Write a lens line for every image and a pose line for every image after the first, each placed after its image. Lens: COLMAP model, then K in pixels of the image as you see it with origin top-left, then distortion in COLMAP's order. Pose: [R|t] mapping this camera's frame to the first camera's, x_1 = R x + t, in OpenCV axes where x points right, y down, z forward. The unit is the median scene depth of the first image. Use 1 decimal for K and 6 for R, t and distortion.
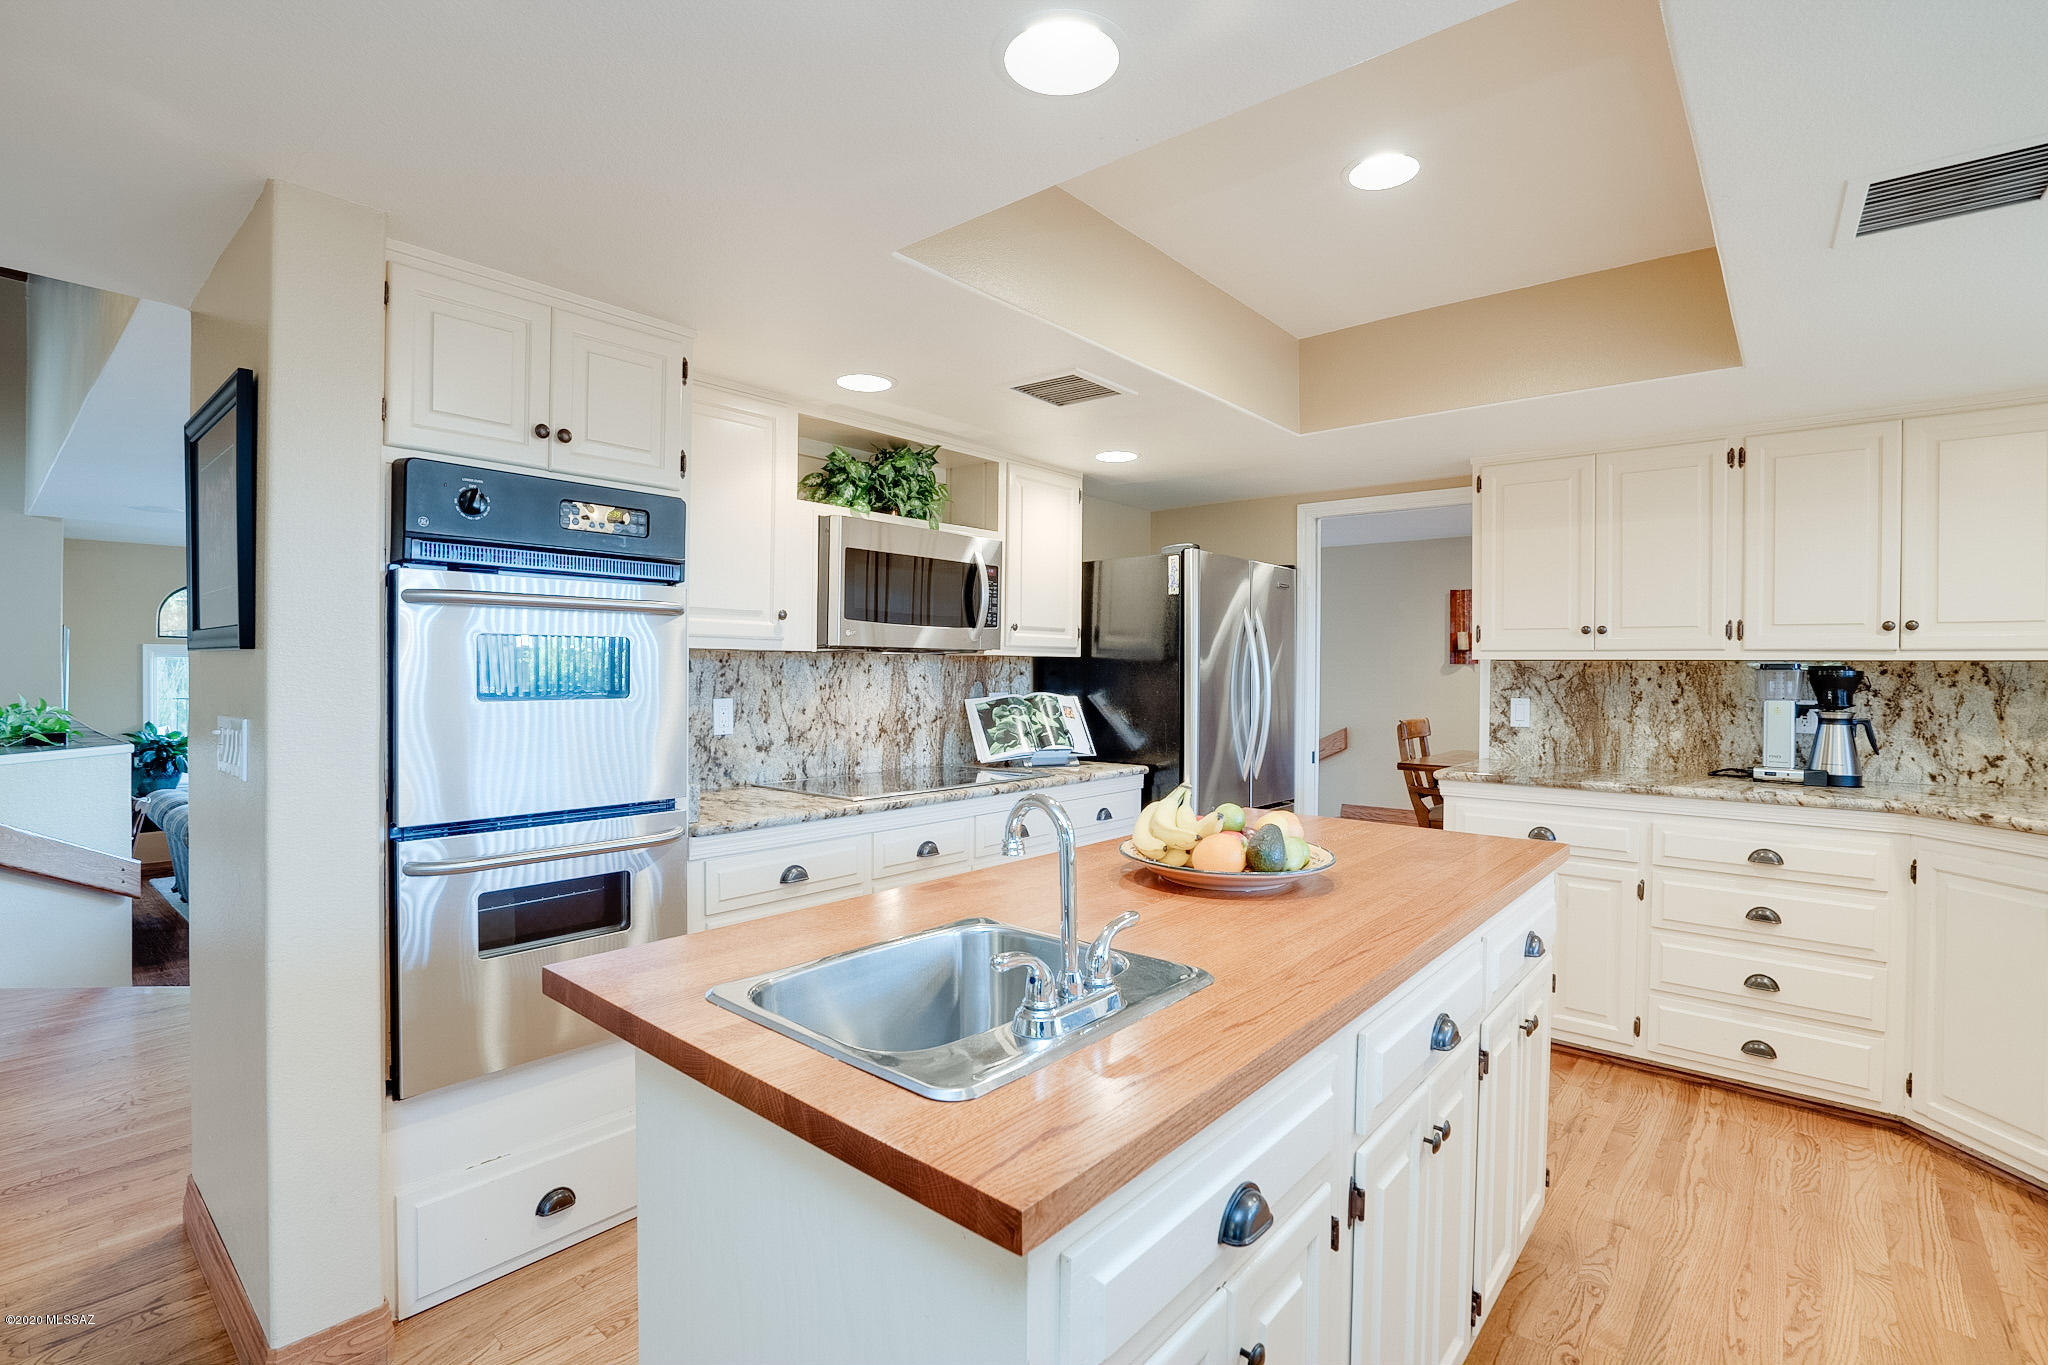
lens RADIAL K [[951.2, 0, 1023.9], [0, 951.2, 680.8], [0, 0, 1]] dist [-0.032604, 0.001428]
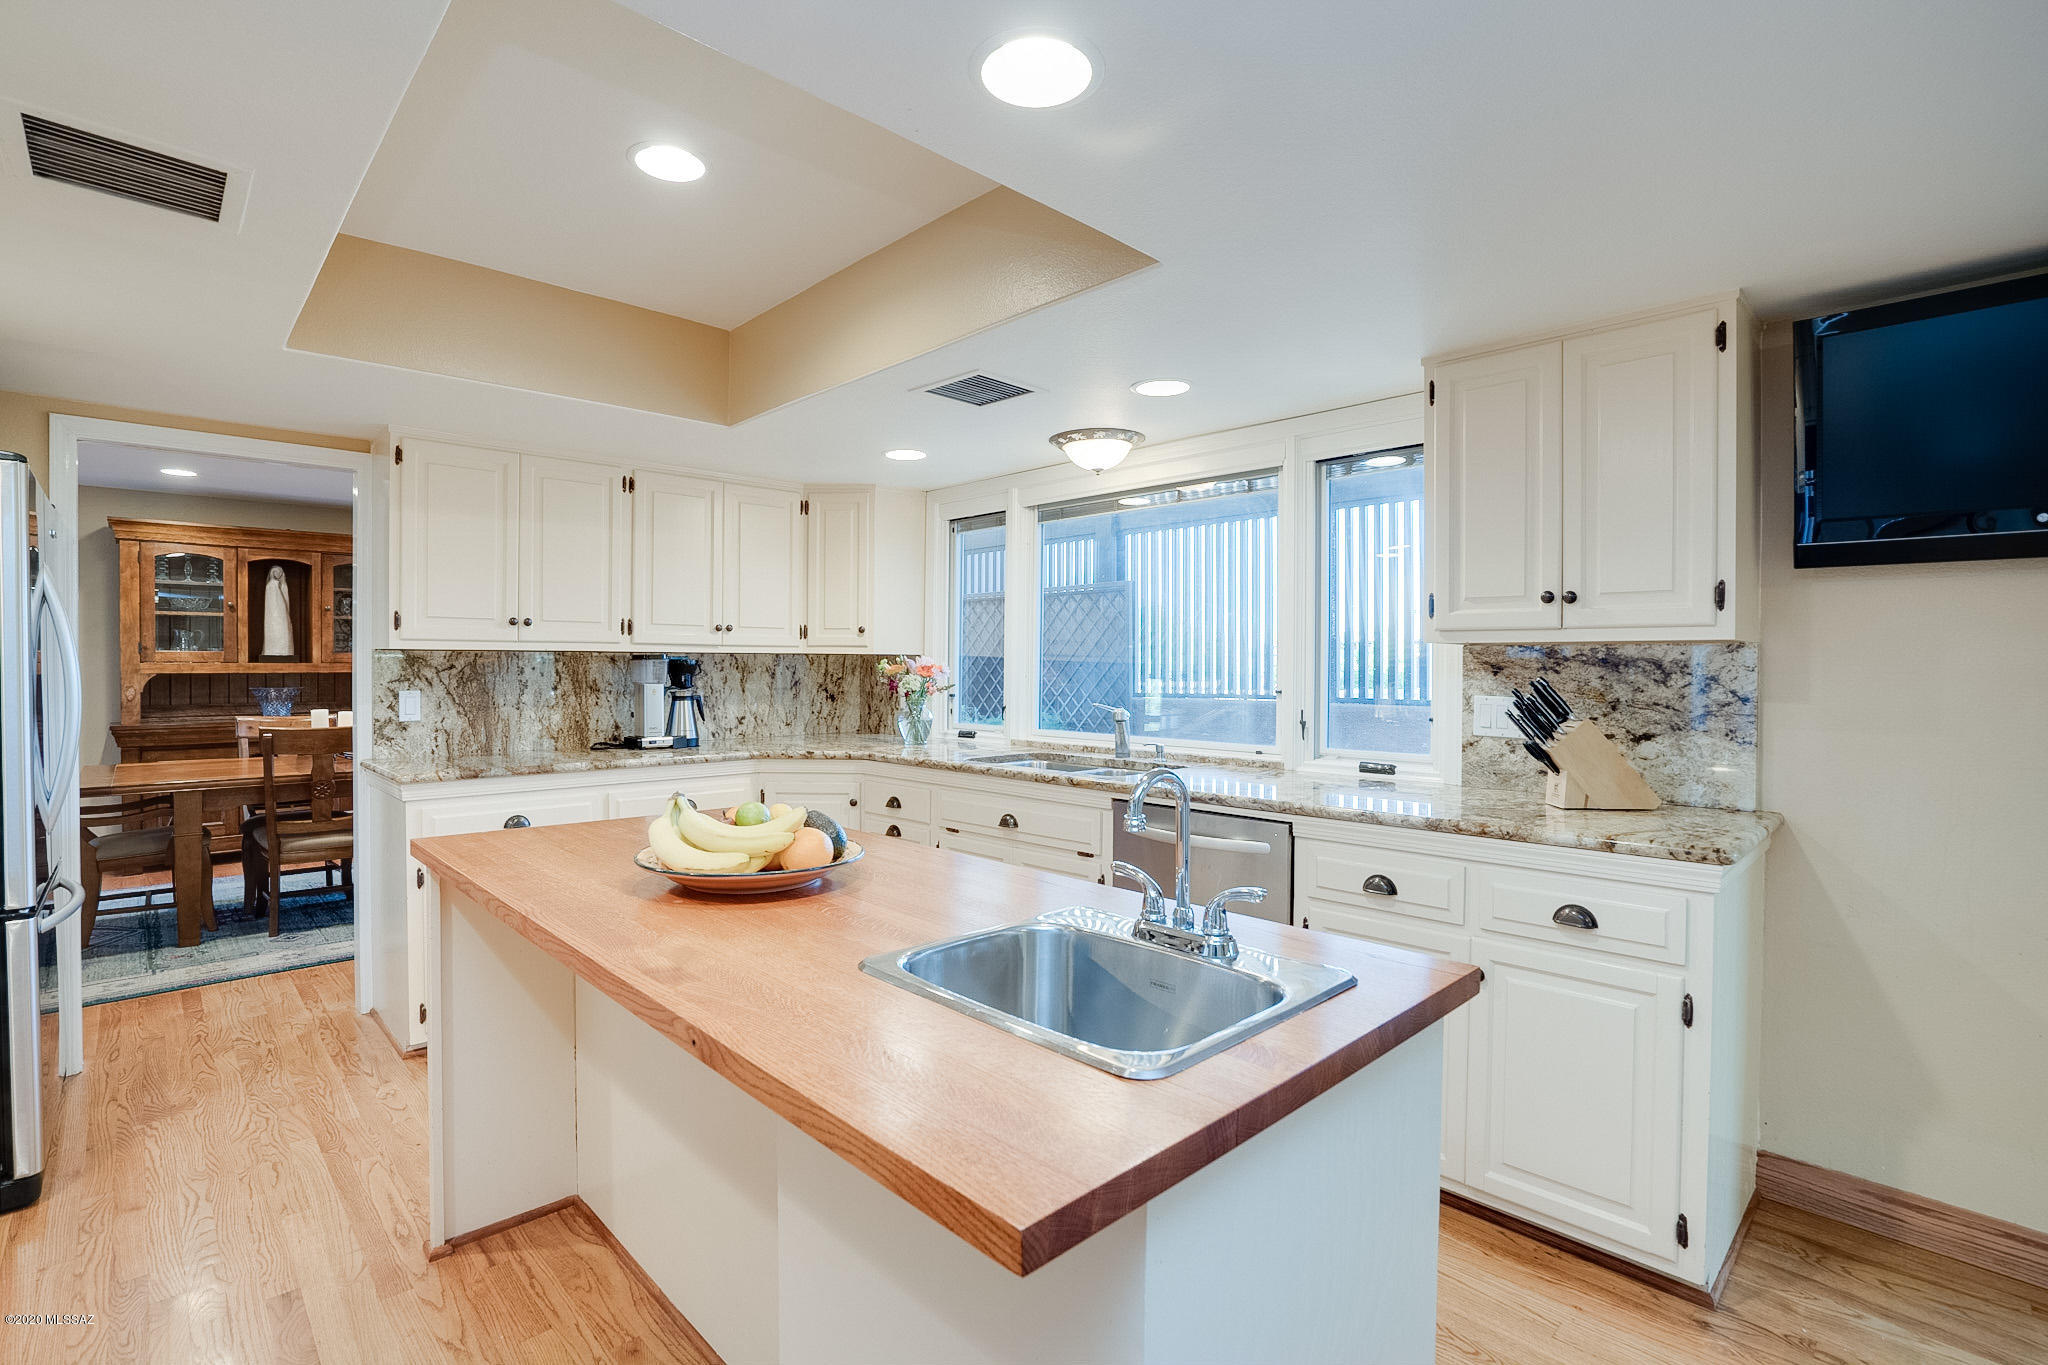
lens RADIAL K [[951.2, 0, 1019.3], [0, 951.2, 674.1], [0, 0, 1]] dist [-0.032604, 0.001428]
pose [[0.104848, -0.018473, 0.994317, -0.376735], [0.011691, 0.999781, 0.017342, -0.007714], [-0.994420, 0.009806, 0.105041, 0.338395]]
